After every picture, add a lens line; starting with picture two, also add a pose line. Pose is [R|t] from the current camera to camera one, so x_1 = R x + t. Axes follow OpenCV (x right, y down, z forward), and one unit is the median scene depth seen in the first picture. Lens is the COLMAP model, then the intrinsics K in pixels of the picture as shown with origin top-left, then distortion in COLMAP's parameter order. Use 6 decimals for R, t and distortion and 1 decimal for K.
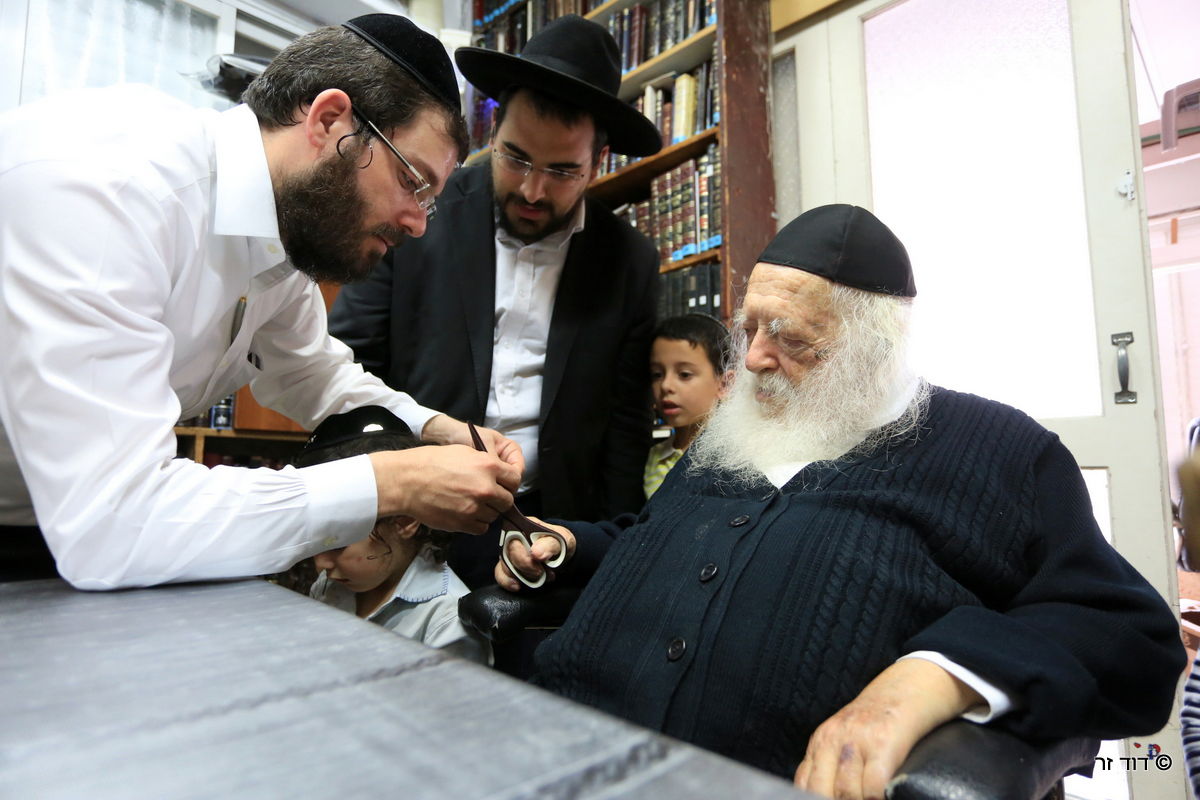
lens RADIAL K [[693.6, 0, 604.8], [0, 693.6, 399.2], [0, 0, 1]] dist [-0.057048, 0.038564]
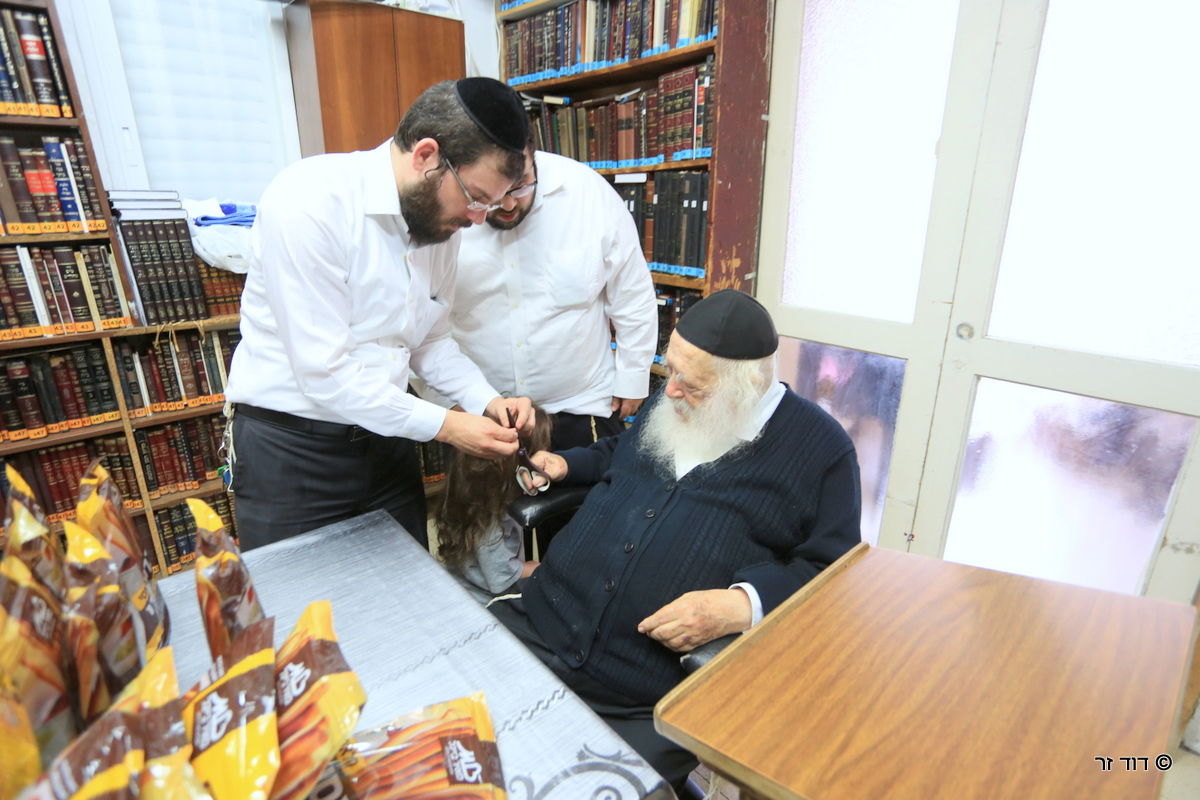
lens RADIAL K [[610.4, 0, 602.6], [0, 610.4, 398.8], [0, 0, 1]] dist [-0.063388, 0.025722]
pose [[0.997382, 0.021117, -0.069163, 0.061097], [0.009578, 0.909409, 0.415792, -0.273781], [0.071678, -0.415366, 0.906826, -0.127015]]
